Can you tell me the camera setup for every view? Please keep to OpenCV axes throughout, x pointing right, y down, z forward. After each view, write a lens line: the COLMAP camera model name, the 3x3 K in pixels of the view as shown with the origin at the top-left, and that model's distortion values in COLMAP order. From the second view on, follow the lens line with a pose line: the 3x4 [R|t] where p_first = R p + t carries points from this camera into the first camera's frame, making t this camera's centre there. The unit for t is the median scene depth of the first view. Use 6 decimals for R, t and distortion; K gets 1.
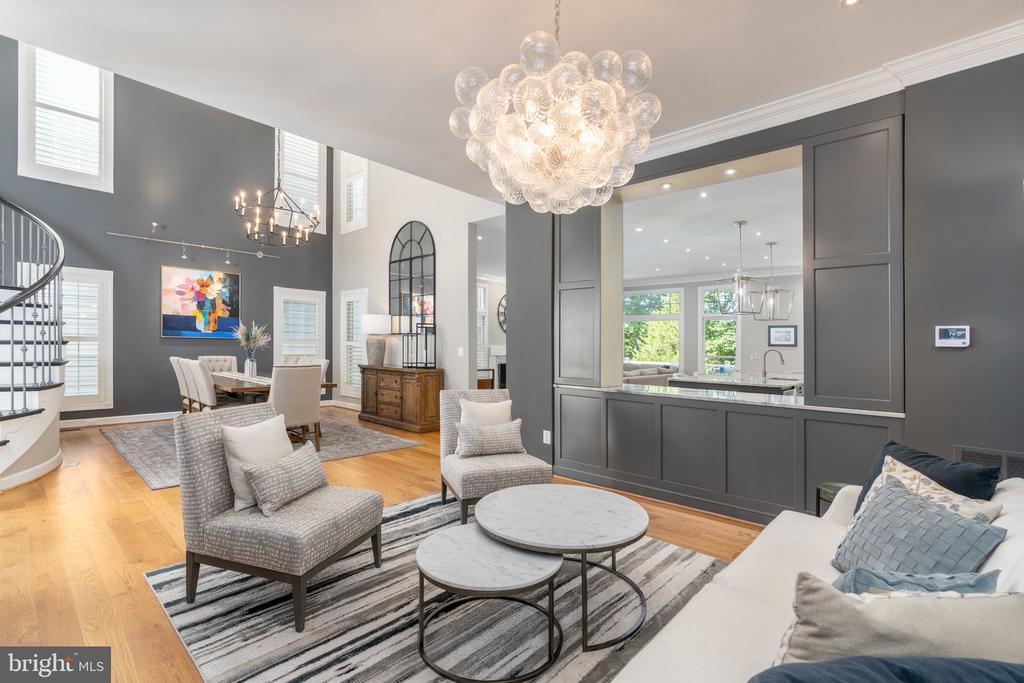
lens RADIAL K [[470.2, 0, 512.3], [0, 470.2, 351.4], [0, 0, 1]] dist [-0.001776, -0.001743]
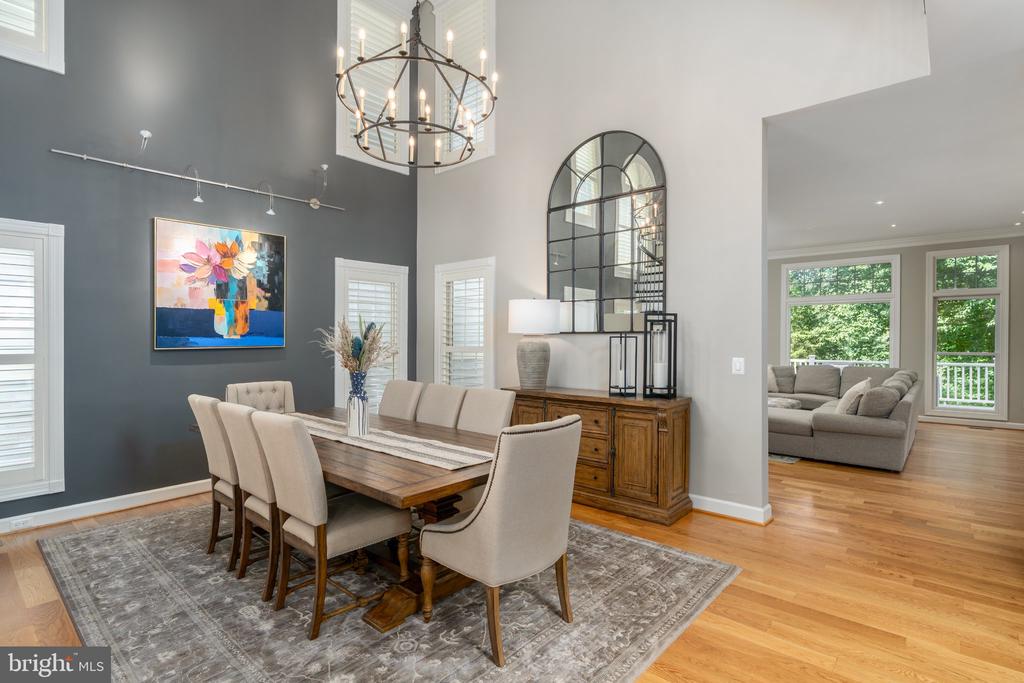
lens RADIAL K [[515.4, 0, 506.6], [0, 515.4, 333.6], [0, 0, 1]] dist [-0.005313, 0.001842]
pose [[0.999557, -0.021852, 0.020203, -0.340069], [0.022307, 0.999495, -0.022623, -0.025277], [-0.019698, 0.023063, 0.999540, 0.384535]]
